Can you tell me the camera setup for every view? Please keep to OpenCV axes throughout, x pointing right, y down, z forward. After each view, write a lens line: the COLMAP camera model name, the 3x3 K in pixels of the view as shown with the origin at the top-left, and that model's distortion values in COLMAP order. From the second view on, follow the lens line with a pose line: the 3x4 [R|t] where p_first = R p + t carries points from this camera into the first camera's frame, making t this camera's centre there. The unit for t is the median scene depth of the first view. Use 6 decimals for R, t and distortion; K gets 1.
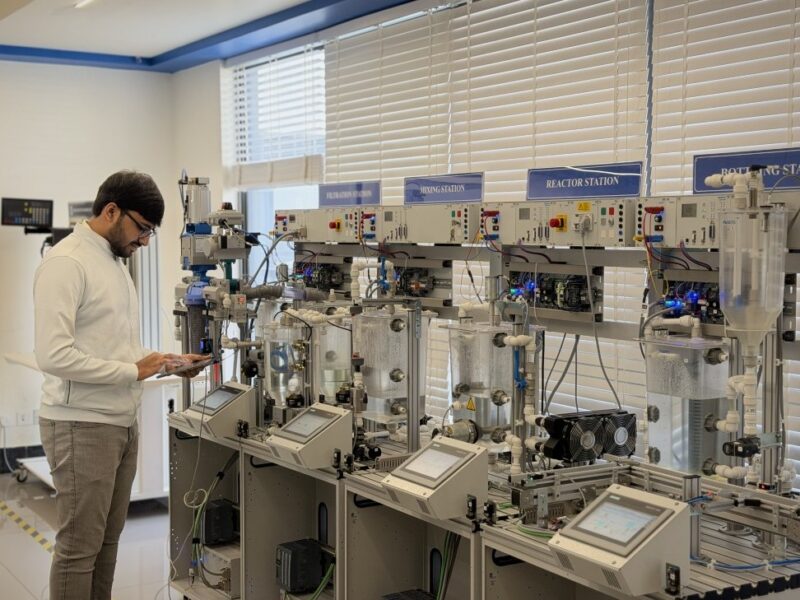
lens RADIAL K [[1157.4, 0, 400.0], [0, 1157.4, 300.0], [0, 0, 1]] dist [0.165869, -0.005305]
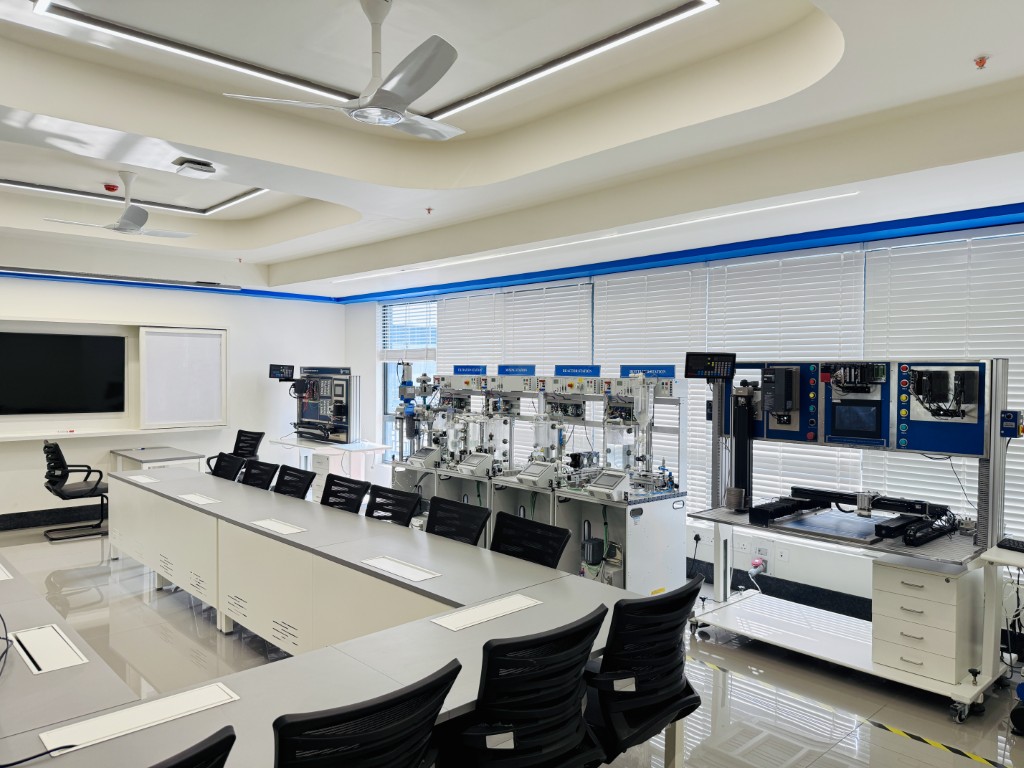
lens RADIAL K [[720.8, 0, 512.0], [0, 720.8, 384.0], [0, 0, 1]] dist [0.221124, -0.000426]
pose [[0.978847, 0.009039, 0.204392, -0.349449], [-0.000385, 0.999103, -0.042340, 0.004251], [-0.204591, 0.041365, 0.977973, -0.664649]]
